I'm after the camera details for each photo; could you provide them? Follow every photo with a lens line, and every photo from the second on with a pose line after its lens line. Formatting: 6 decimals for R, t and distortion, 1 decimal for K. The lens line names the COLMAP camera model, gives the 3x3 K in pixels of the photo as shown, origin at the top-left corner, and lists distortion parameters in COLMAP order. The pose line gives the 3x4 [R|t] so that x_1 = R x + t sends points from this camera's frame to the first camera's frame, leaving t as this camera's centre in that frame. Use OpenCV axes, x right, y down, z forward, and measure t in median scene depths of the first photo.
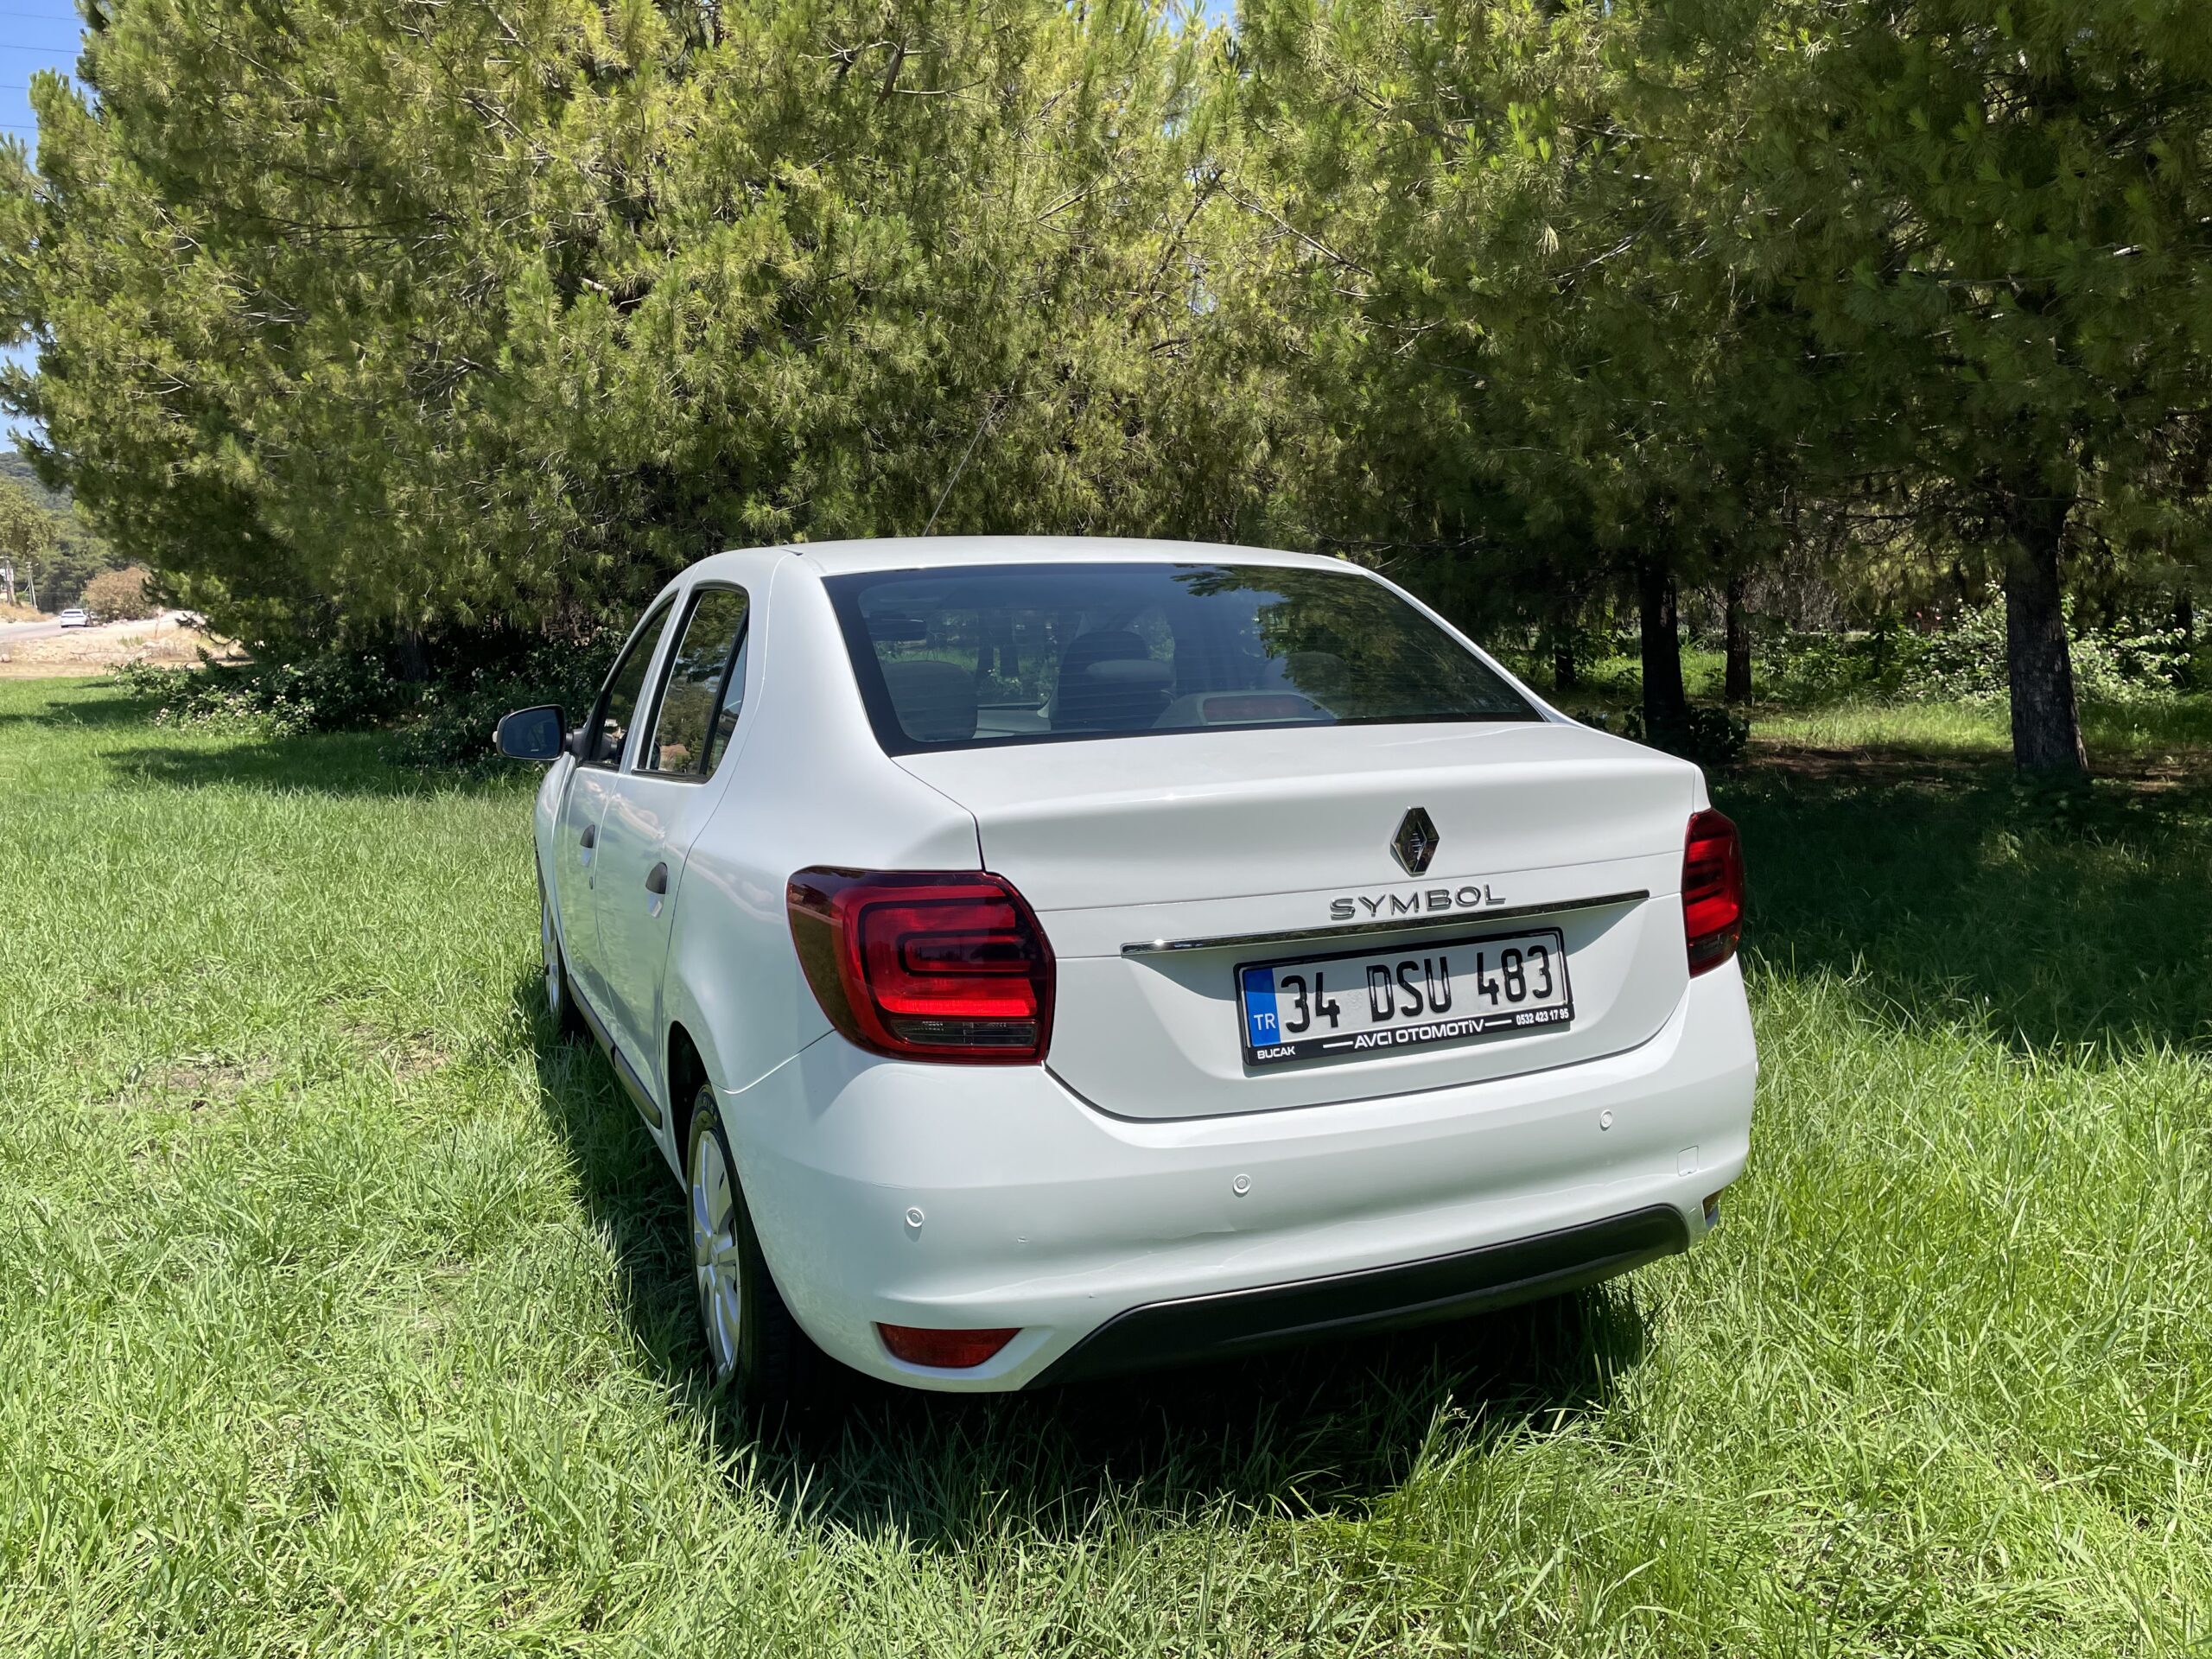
lens RADIAL K [[1686.7, 0, 1142.4], [0, 1686.7, 824.3], [0, 0, 1]] dist [0.081312, -0.105386]
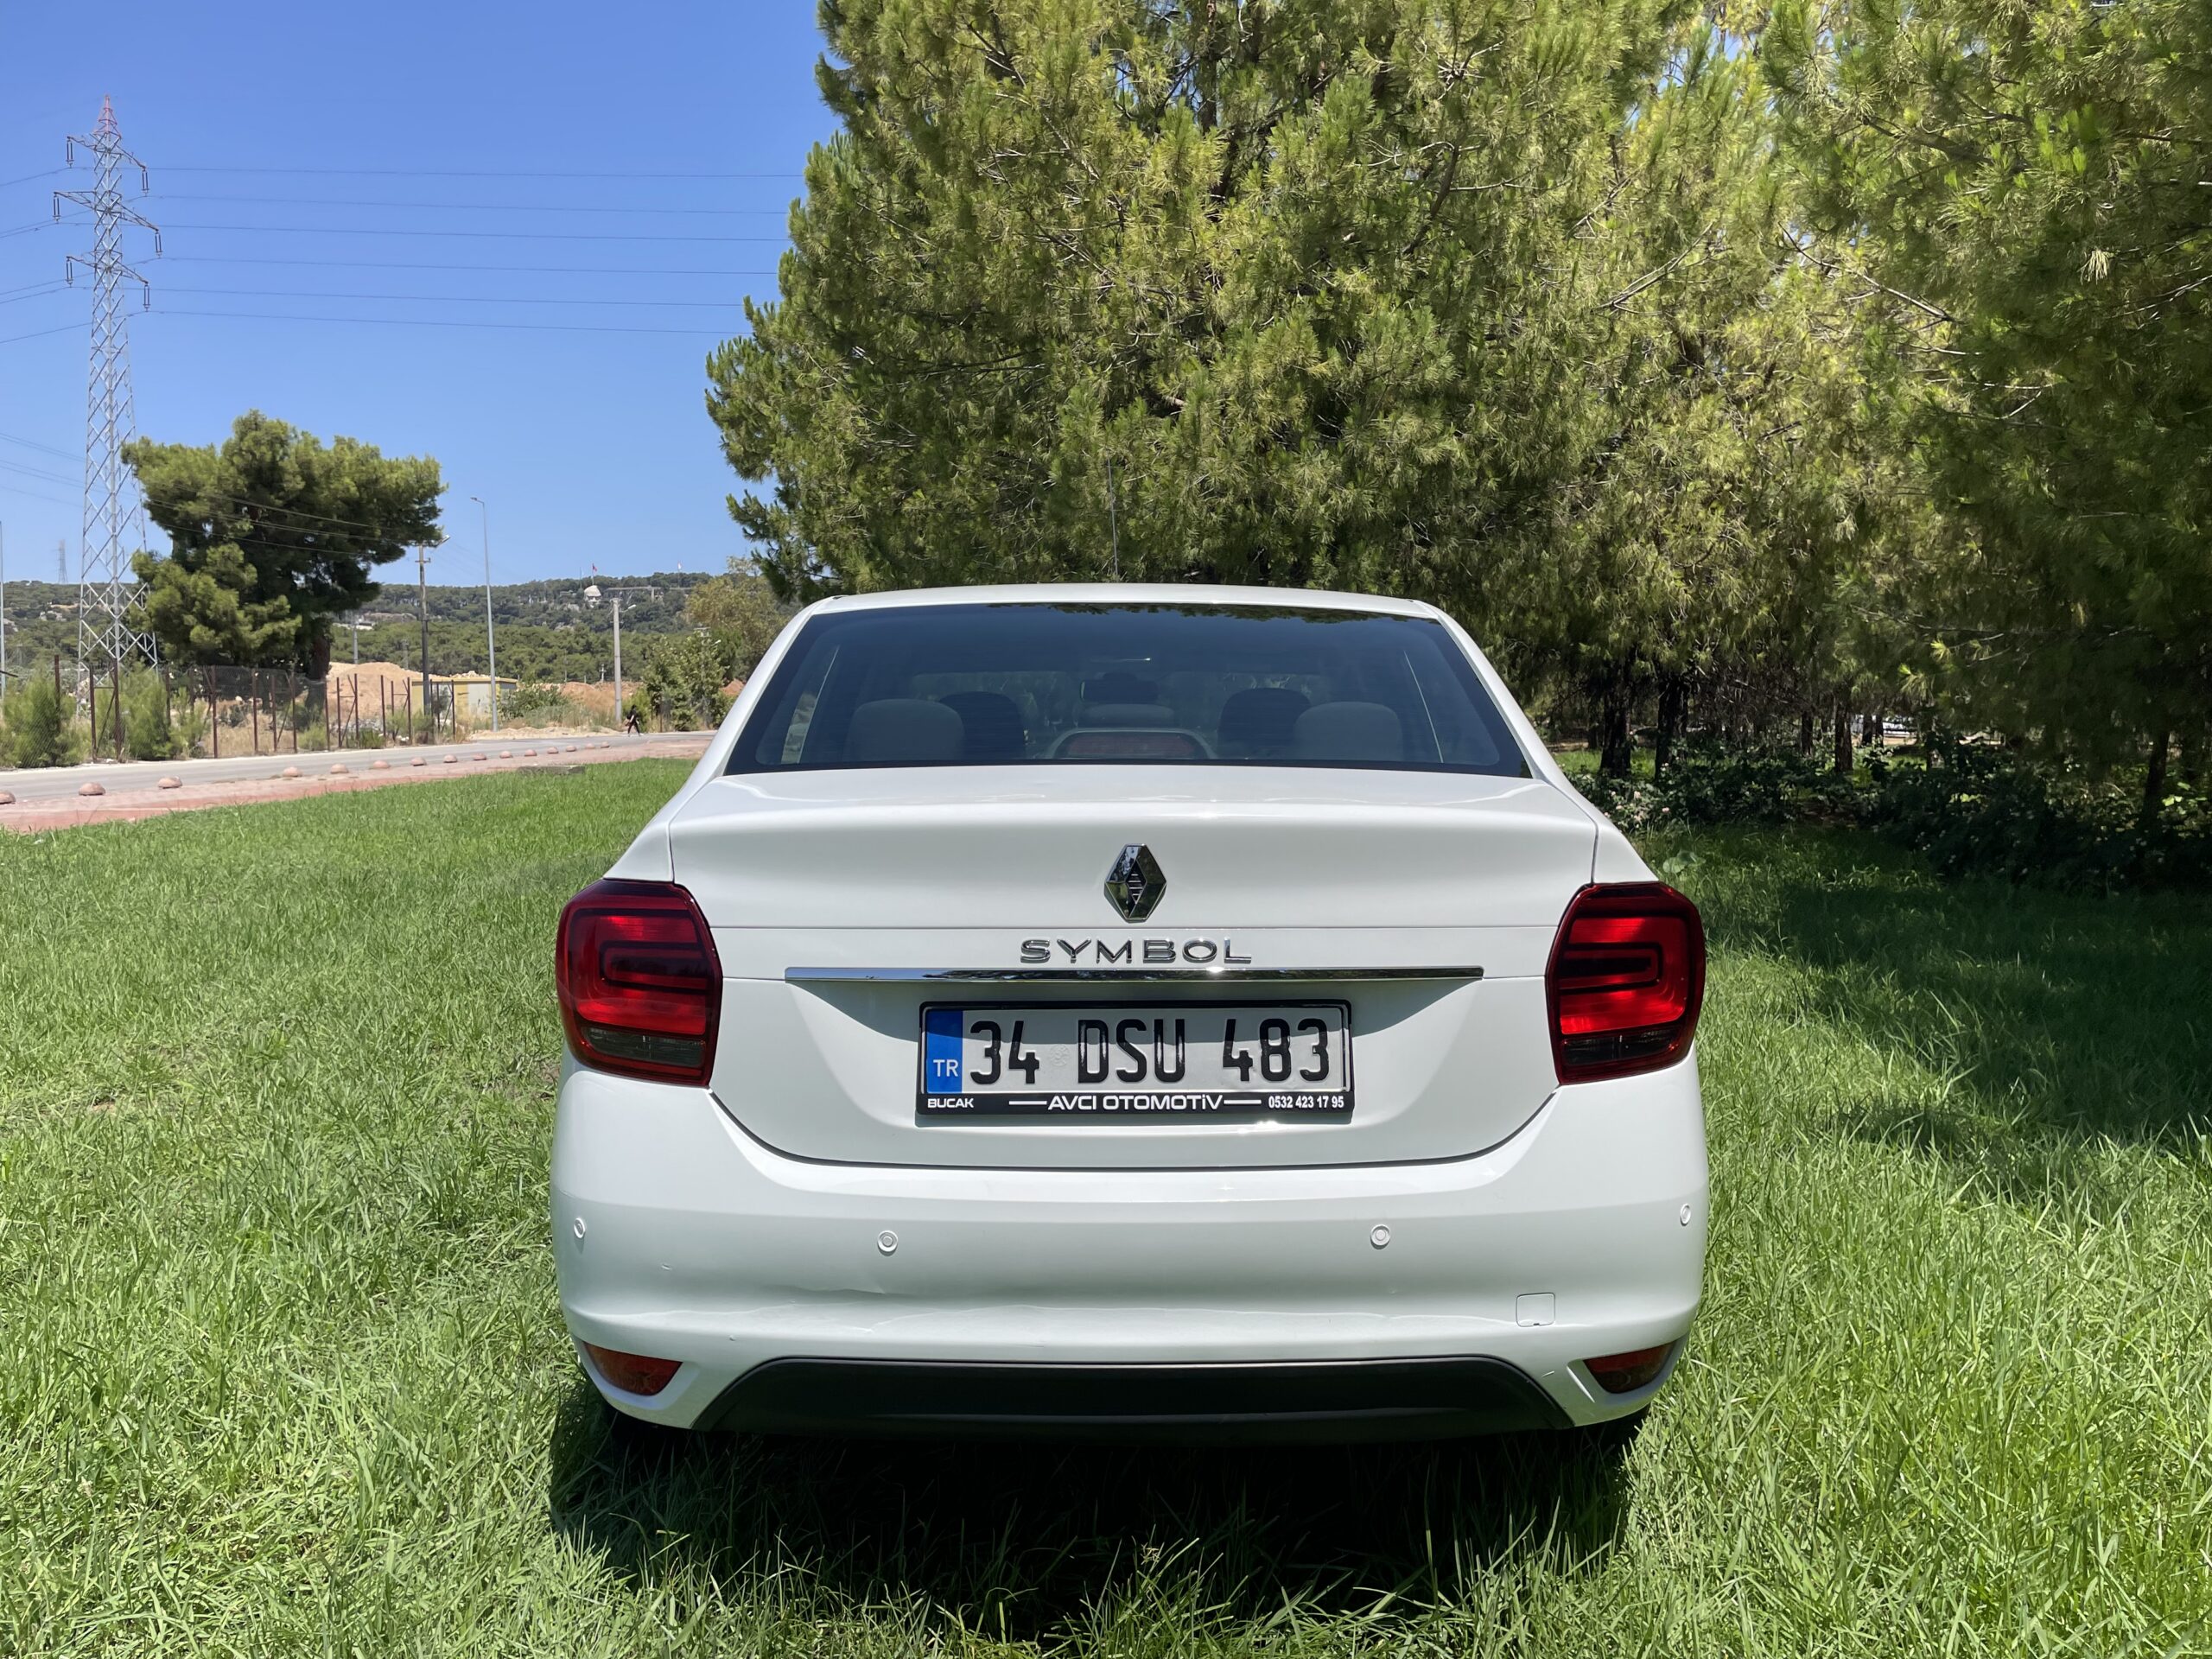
lens RADIAL K [[1686.7, 0, 1142.4], [0, 1686.7, 824.3], [0, 0, 1]] dist [0.081312, -0.105386]
pose [[0.916067, 0.040896, -0.398935, 0.153324], [-0.066265, 0.996548, -0.050003, 0.006916], [0.395513, 0.072241, 0.915615, 0.055697]]
